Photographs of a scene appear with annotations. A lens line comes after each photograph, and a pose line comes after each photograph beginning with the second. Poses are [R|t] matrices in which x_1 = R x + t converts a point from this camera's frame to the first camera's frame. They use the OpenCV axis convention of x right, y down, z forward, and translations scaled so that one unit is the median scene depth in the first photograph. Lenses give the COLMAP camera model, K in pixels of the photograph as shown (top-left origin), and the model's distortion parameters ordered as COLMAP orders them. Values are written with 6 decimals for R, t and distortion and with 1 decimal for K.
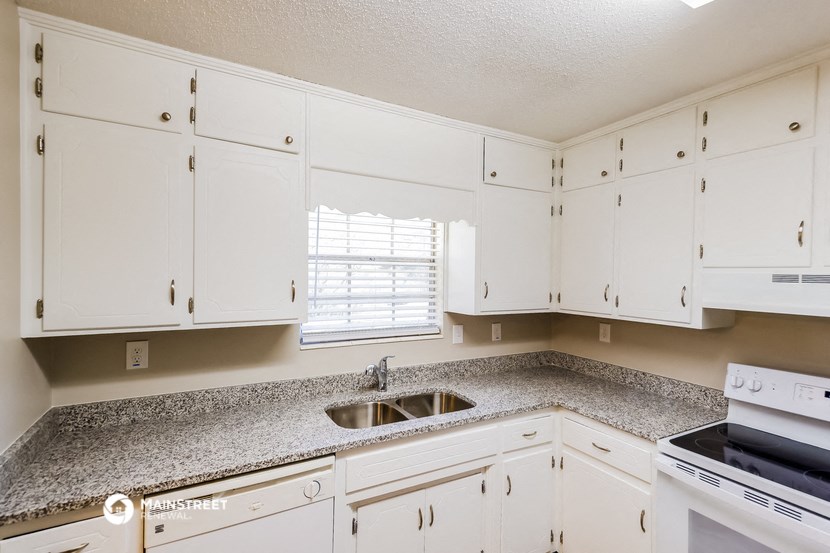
lens RADIAL K [[390.7, 0, 413.9], [0, 390.7, 274.9], [0, 0, 1]] dist [0.013842, 0.000283]
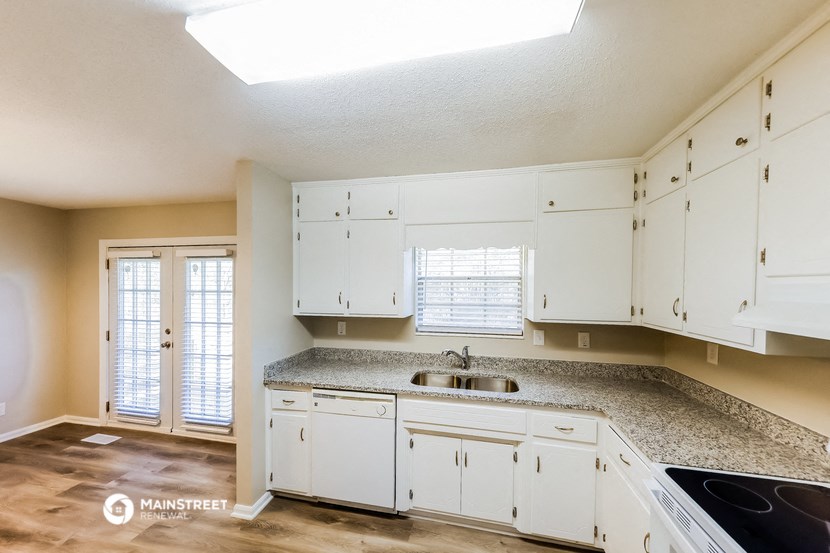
lens RADIAL K [[286.1, 0, 418.7], [0, 286.1, 291.3], [0, 0, 1]] dist [0.001826, -0.000860]
pose [[0.759003, -0.002184, -0.651084, 0.470883], [0.001731, 0.999998, -0.001337, 0.008311], [0.651085, -0.000113, 0.759005, 0.087497]]
